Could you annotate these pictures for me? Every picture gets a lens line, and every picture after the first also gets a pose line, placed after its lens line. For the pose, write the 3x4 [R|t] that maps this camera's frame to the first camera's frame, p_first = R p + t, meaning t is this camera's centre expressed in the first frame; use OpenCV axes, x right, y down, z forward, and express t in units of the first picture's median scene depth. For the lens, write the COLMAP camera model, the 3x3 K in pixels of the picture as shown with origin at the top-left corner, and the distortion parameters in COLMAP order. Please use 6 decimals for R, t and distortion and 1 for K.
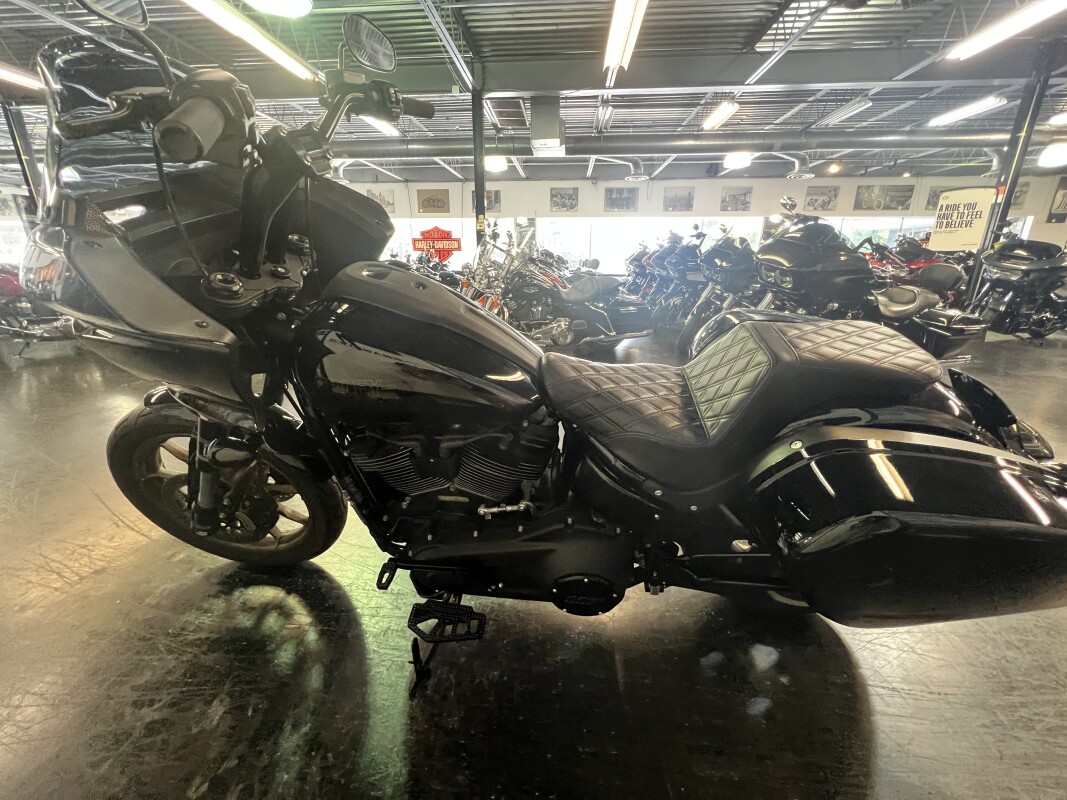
lens RADIAL K [[427.8, 0, 529.8], [0, 427.8, 399.8], [0, 0, 1]] dist [0.000466, 0.000259]
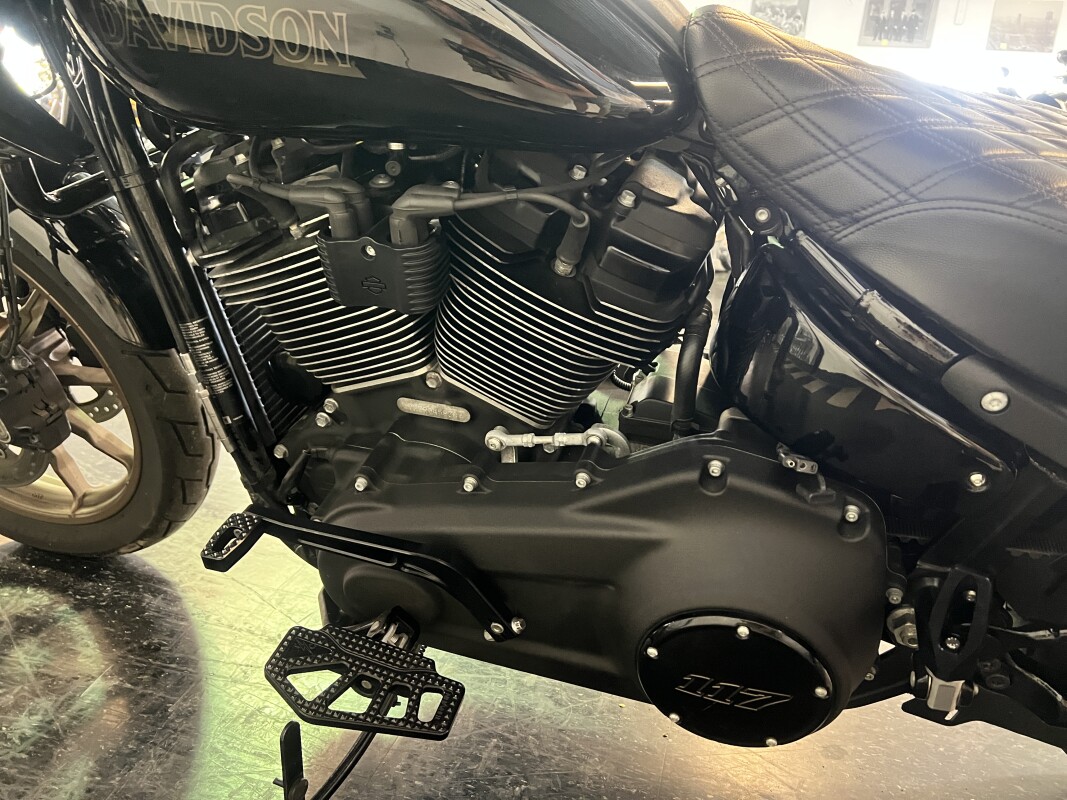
lens RADIAL K [[814.1, 0, 539.5], [0, 814.1, 398.9], [0, 0, 1]] dist [0.050378, -0.057989]
pose [[0.981592, 0.118423, -0.149847, 0.037127], [-0.119024, 0.992879, 0.004981, 0.209248], [0.149370, 0.012946, 0.988697, 0.250957]]
